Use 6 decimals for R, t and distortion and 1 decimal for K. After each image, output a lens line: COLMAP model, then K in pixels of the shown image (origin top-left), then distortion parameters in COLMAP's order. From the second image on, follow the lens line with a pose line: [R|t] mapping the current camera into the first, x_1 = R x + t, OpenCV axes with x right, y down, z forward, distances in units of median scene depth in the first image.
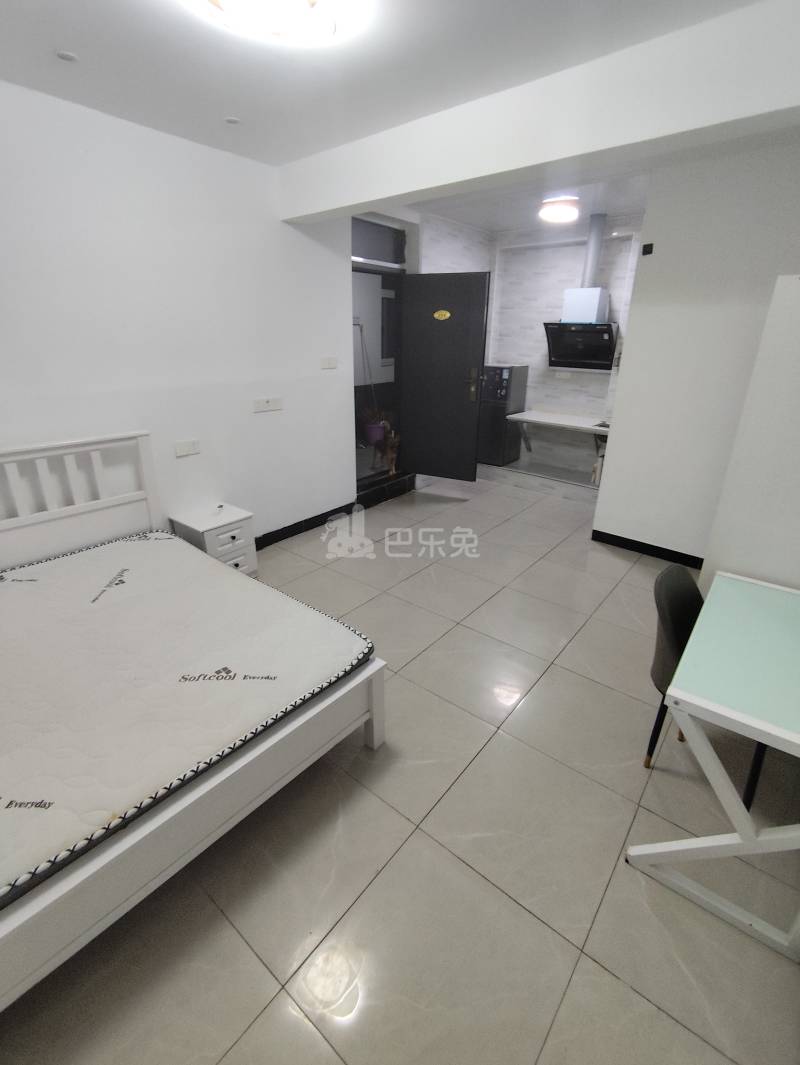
lens RADIAL K [[486.3, 0, 403.3], [0, 486.3, 527.7], [0, 0, 1]] dist [-0.005566, -0.002170]
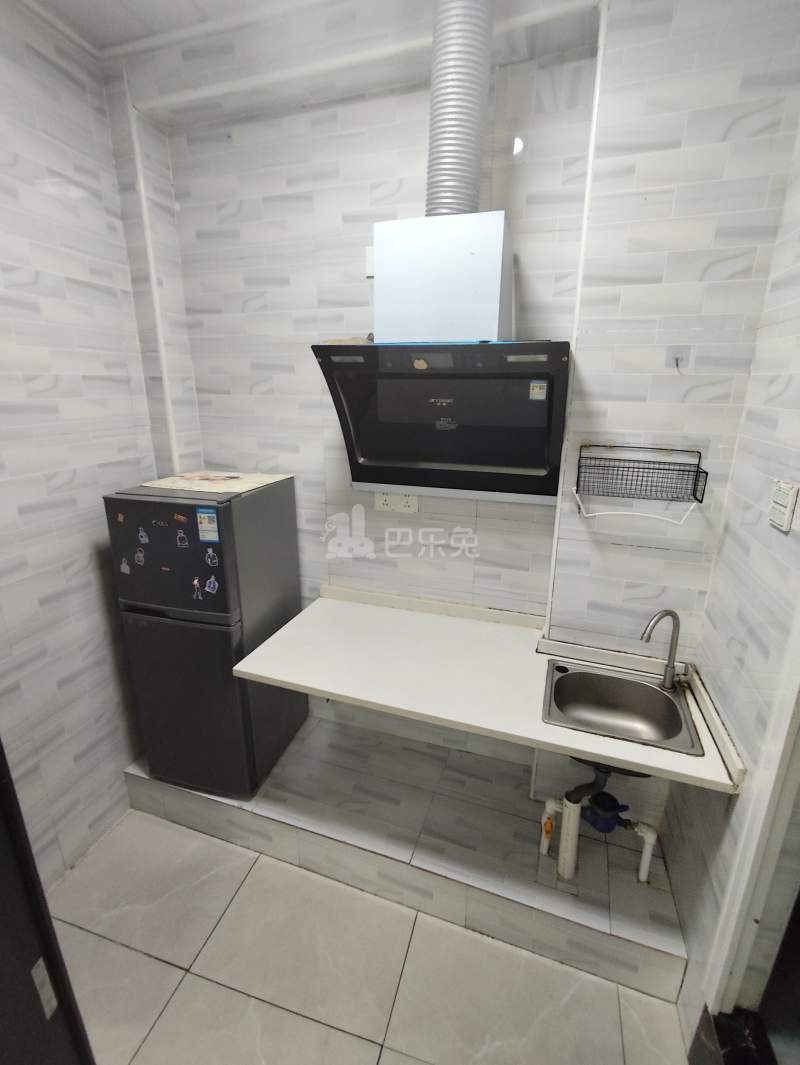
lens RADIAL K [[486.3, 0, 395.8], [0, 486.3, 533.6], [0, 0, 1]] dist [-0.005566, -0.002170]
pose [[0.927491, -0.122004, 0.353378, 0.211204], [0.150246, 0.987199, -0.053512, -0.280101], [-0.342326, 0.102726, 0.933949, 0.700330]]
